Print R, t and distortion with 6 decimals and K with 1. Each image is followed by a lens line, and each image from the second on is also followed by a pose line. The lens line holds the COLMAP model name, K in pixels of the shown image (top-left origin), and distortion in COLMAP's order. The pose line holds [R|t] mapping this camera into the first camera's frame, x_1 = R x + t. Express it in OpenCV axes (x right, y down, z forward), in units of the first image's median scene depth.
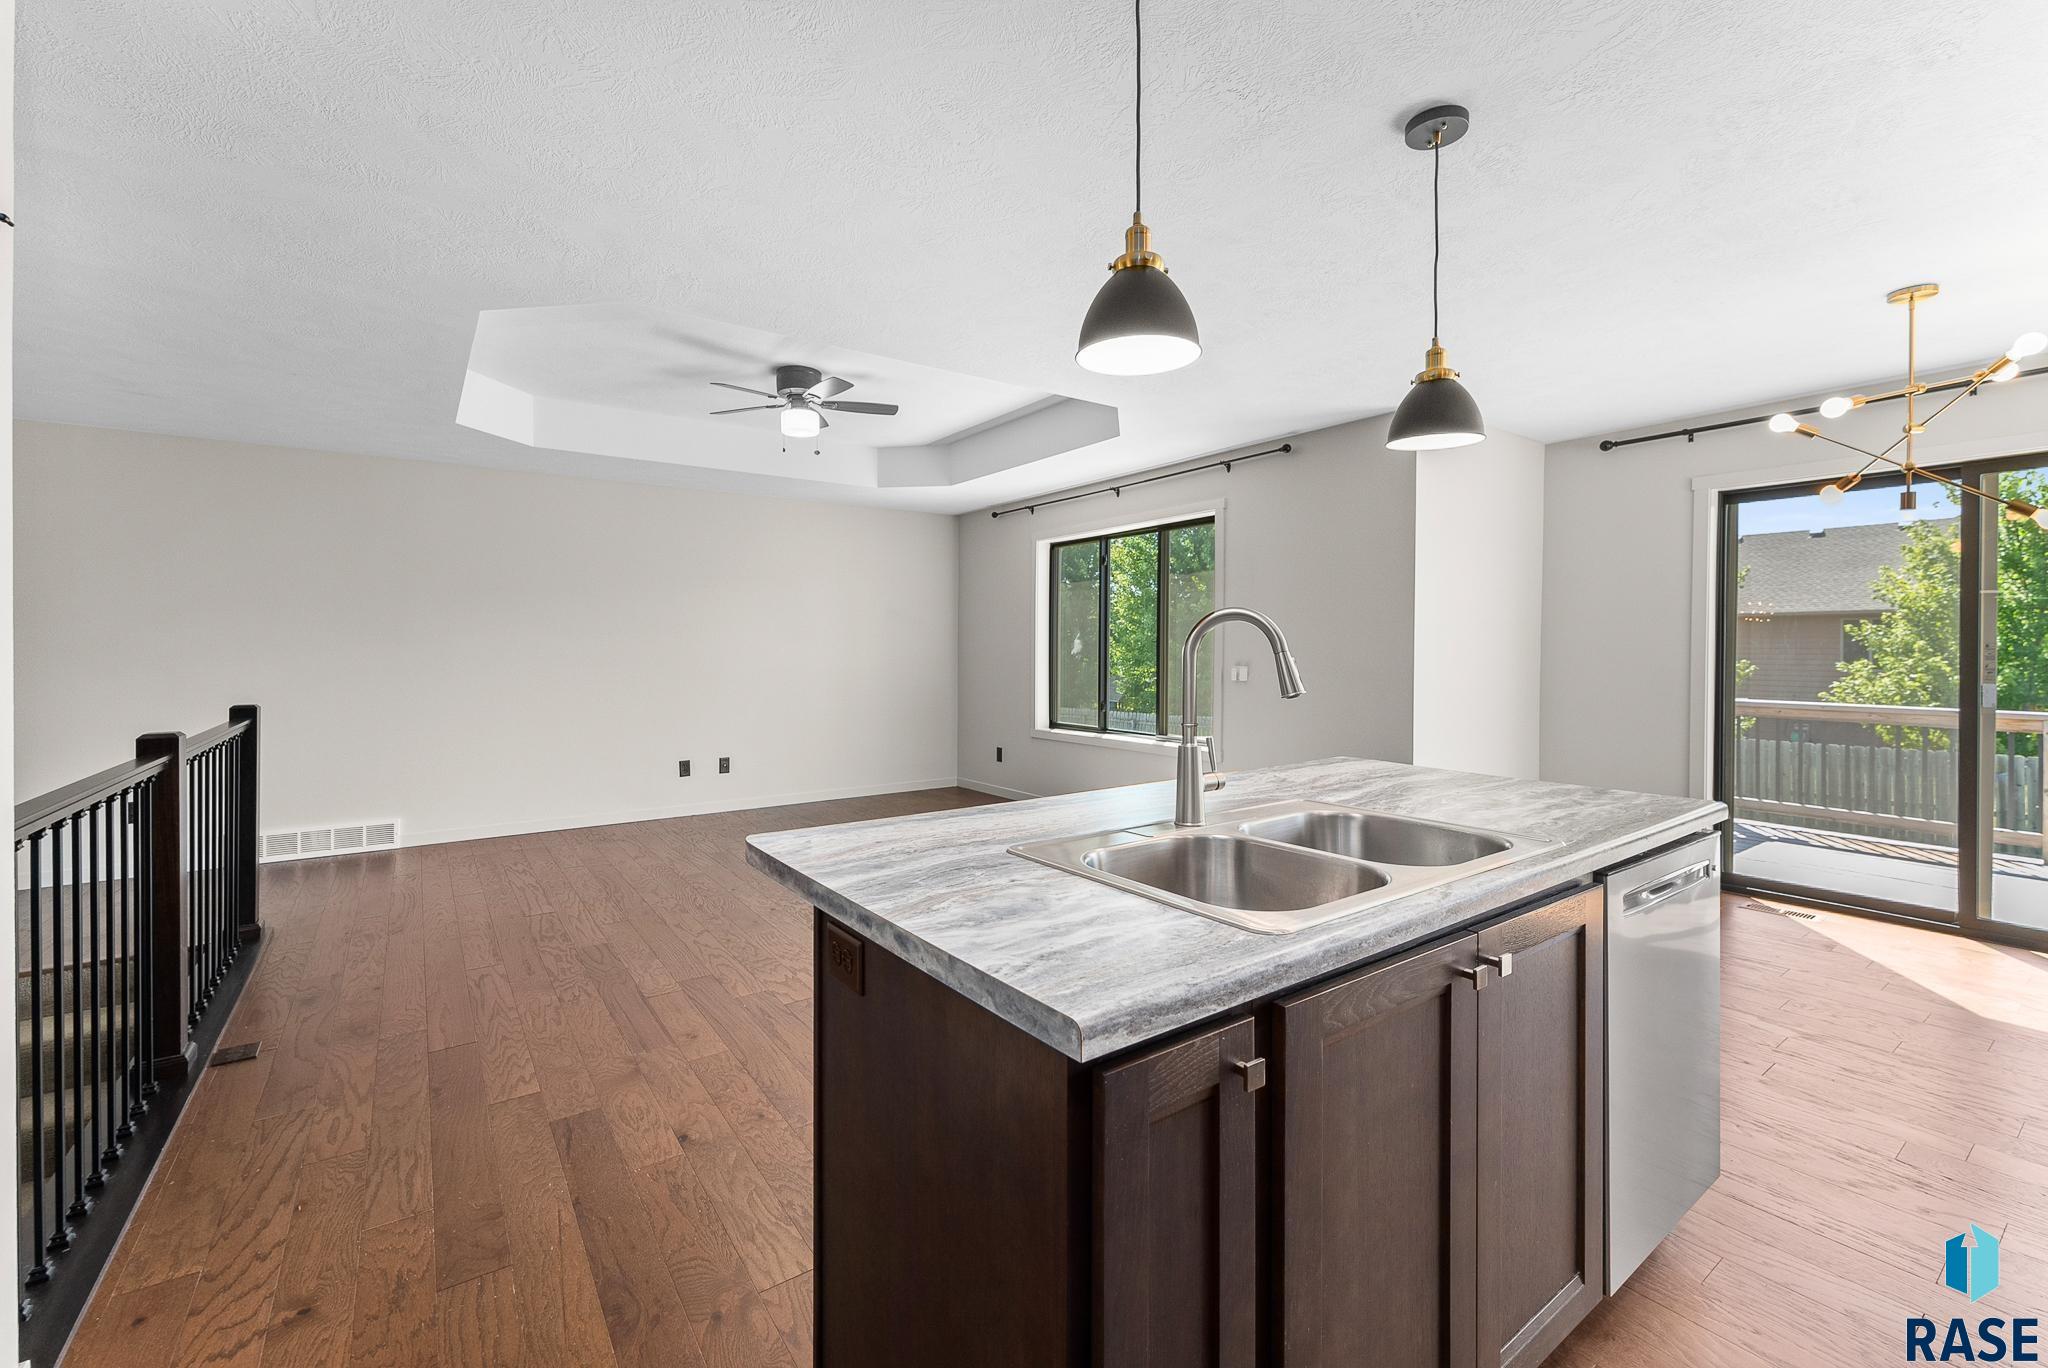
lens RADIAL K [[835.9, 0, 1031.8], [0, 835.9, 666.1], [0, 0, 1]] dist [0.004121, -0.000971]
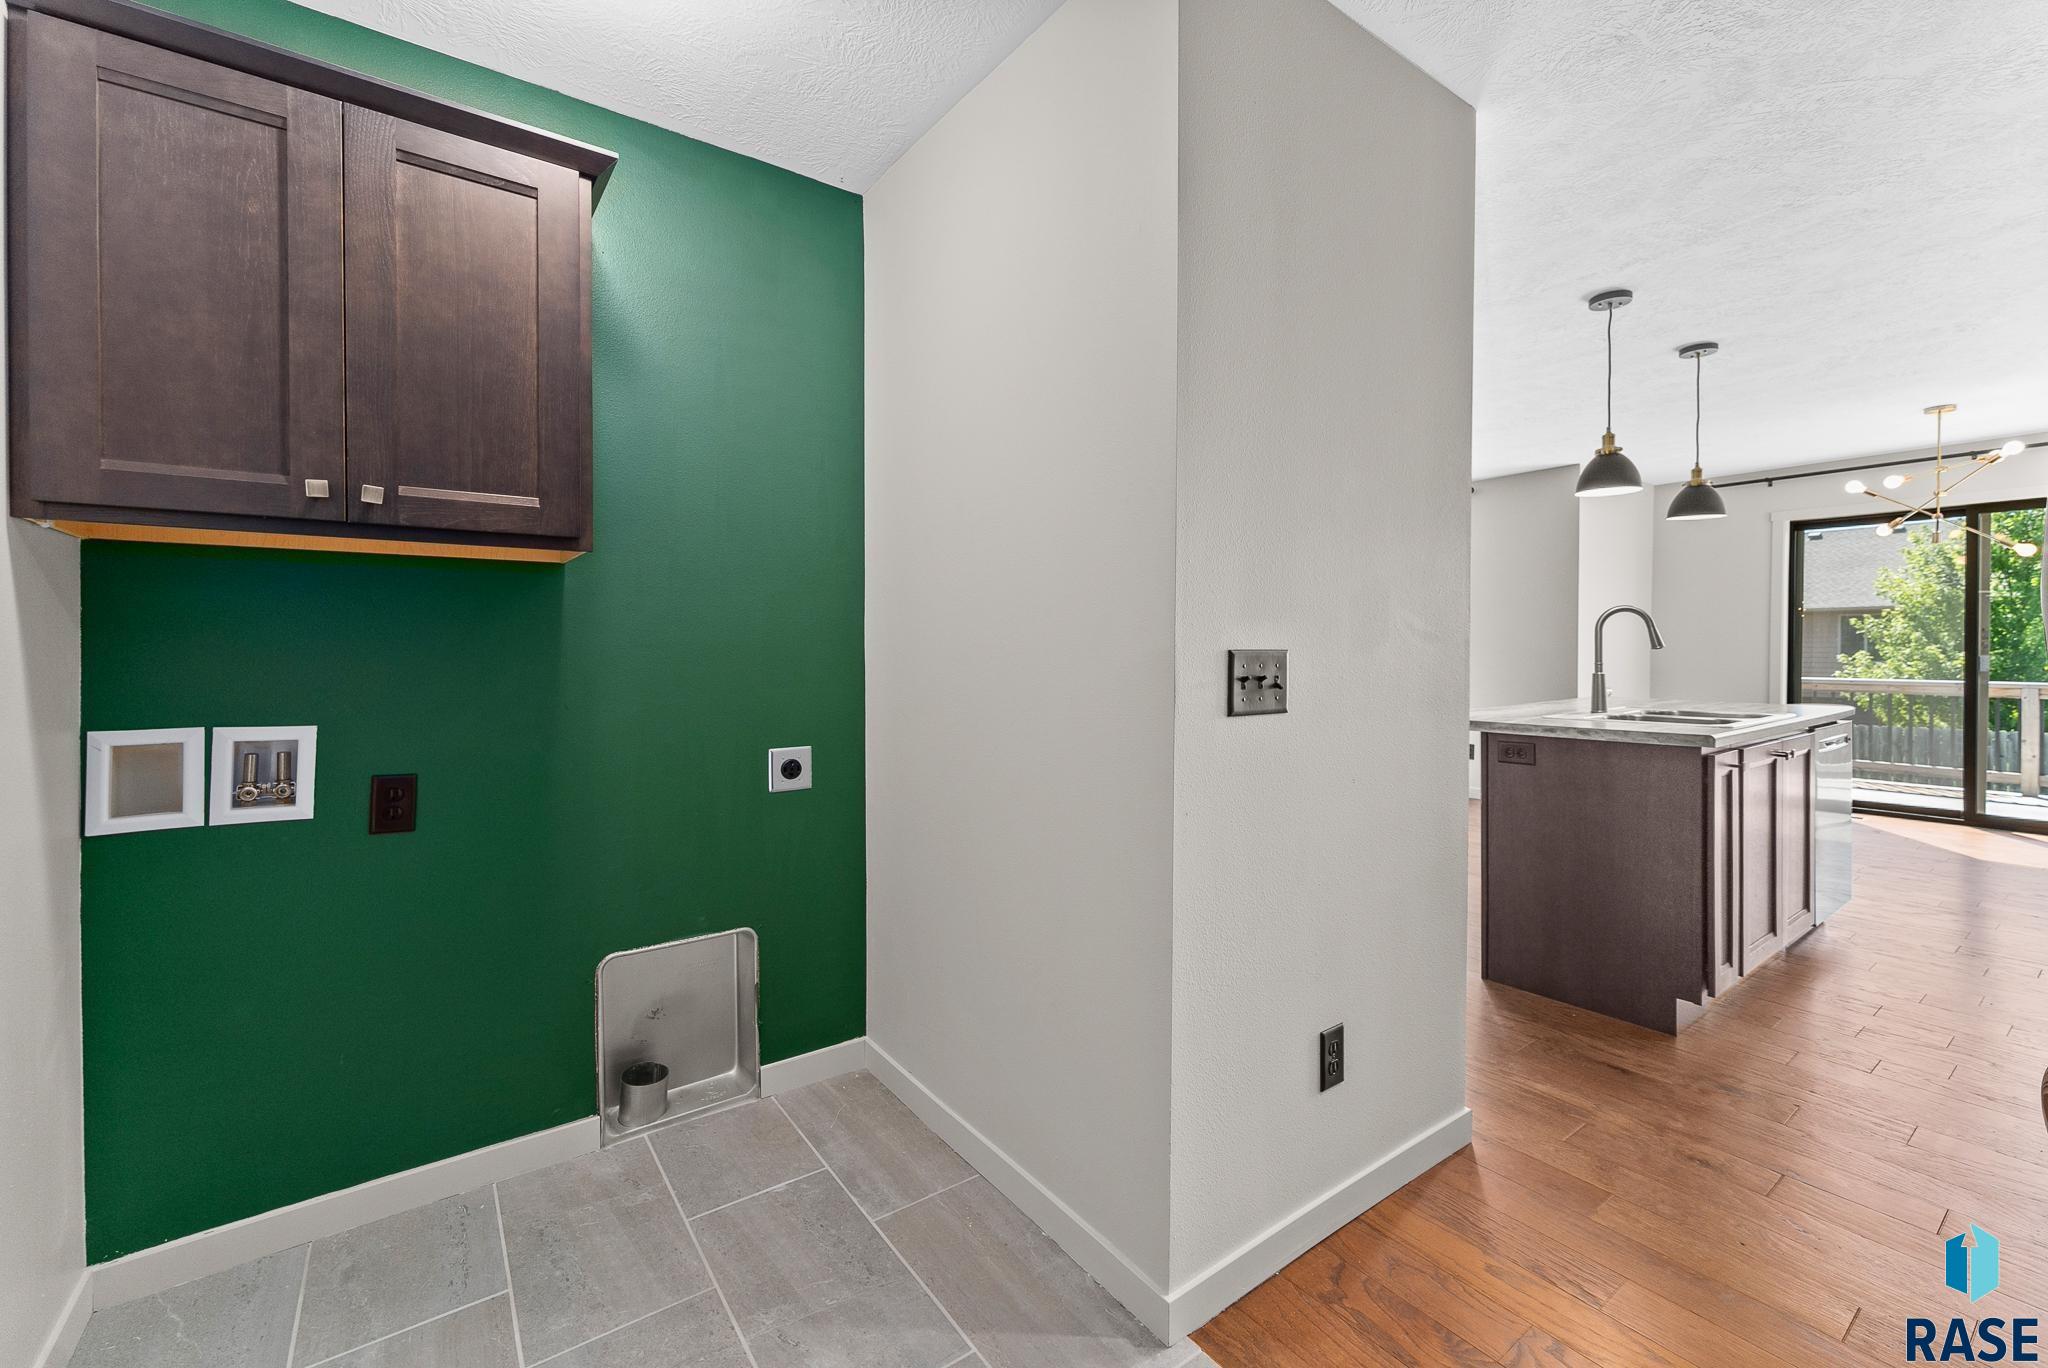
lens RADIAL K [[835.9, 0, 1012.6], [0, 835.9, 671.8], [0, 0, 1]] dist [0.004121, -0.000971]
pose [[0.999987, -0.004899, -0.001456, -0.370808], [0.004909, 0.999965, 0.006732, 0.020900], [0.001423, -0.006739, 0.999976, -0.312553]]
